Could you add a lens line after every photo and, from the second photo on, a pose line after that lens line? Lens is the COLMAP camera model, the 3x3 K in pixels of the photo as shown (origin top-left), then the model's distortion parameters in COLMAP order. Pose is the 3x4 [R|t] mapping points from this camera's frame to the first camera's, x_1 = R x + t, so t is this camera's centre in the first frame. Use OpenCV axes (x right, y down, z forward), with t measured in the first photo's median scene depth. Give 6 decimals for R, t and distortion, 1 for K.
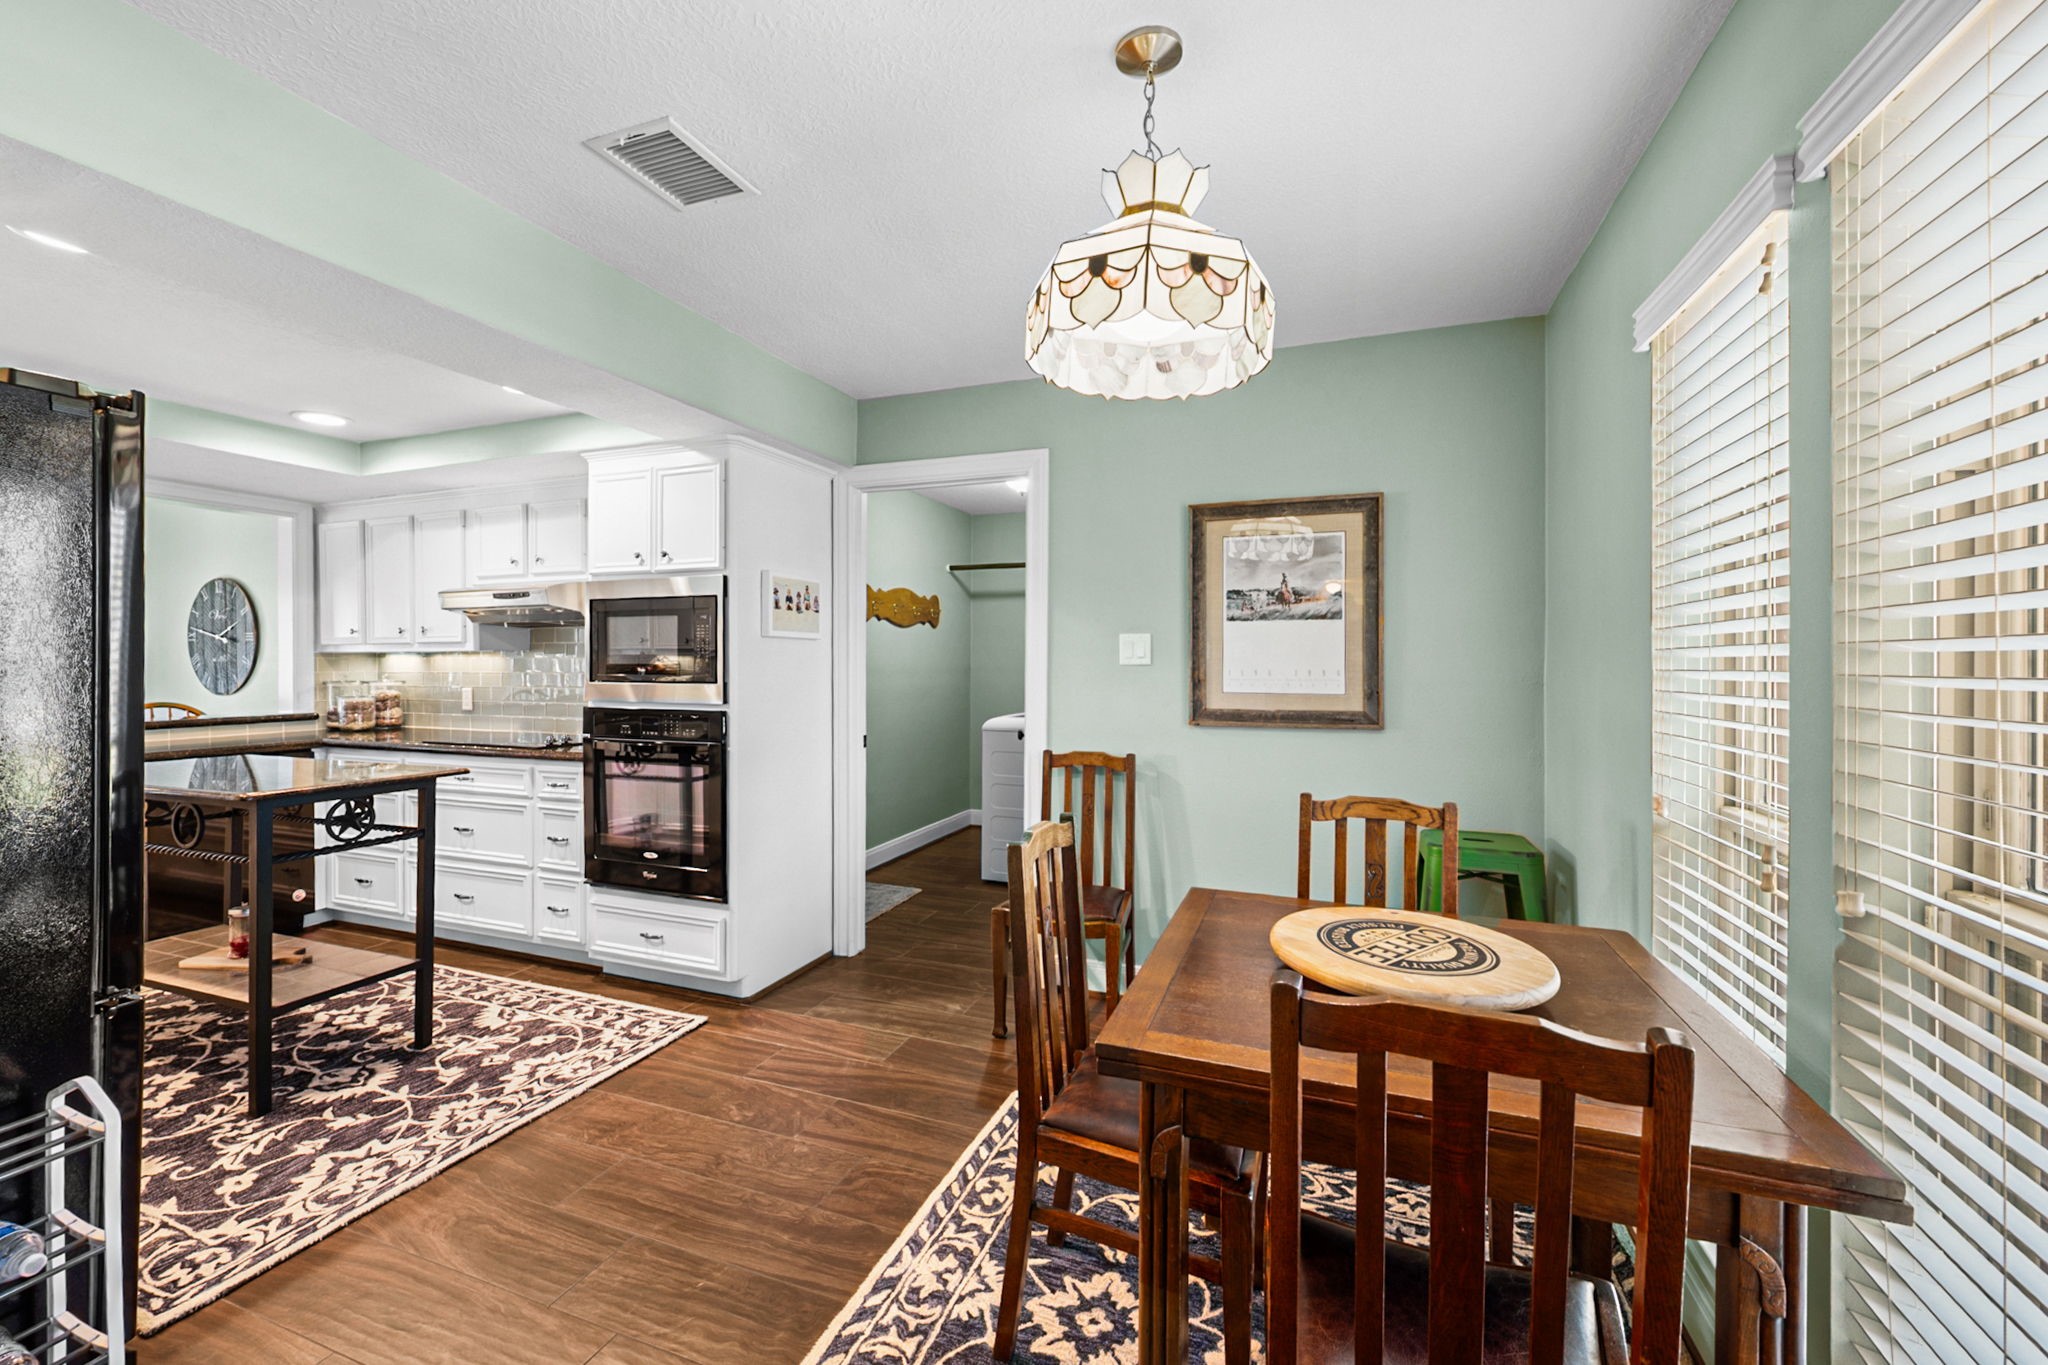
lens RADIAL K [[815.5, 0, 1019.3], [0, 815.5, 671.5], [0, 0, 1]] dist [-0.002554, -0.000117]
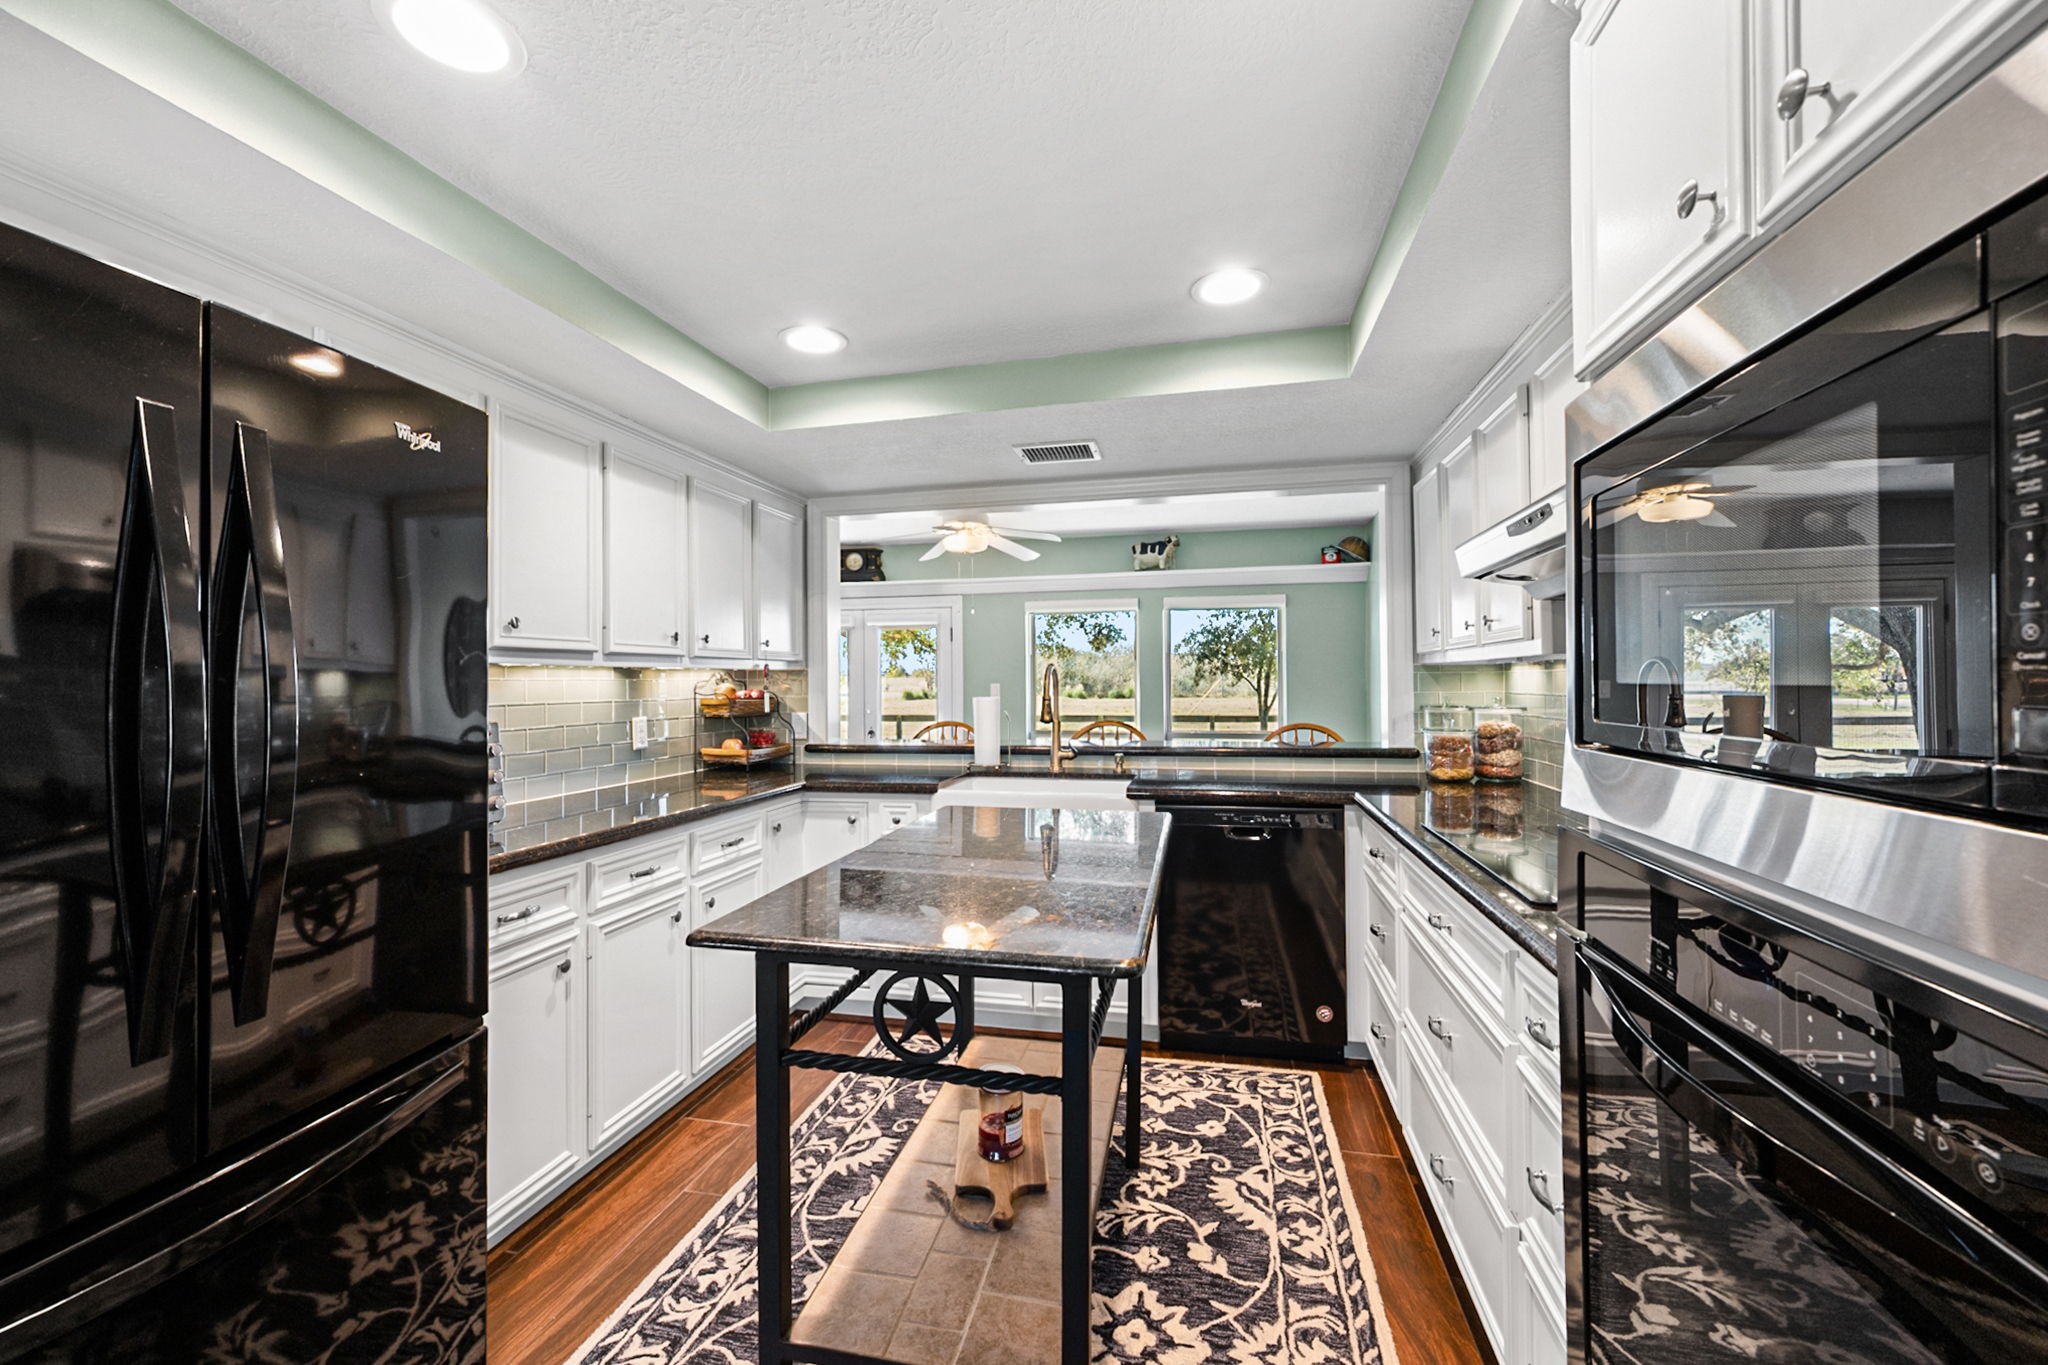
lens RADIAL K [[815.5, 0, 1016.8], [0, 815.5, 680.7], [0, 0, 1]] dist [-0.002554, -0.000117]
pose [[0.127810, -0.002262, -0.991796, -0.199677], [-0.005565, 0.999980, -0.002998, -0.004866], [0.991783, 0.005902, 0.127795, 0.566756]]
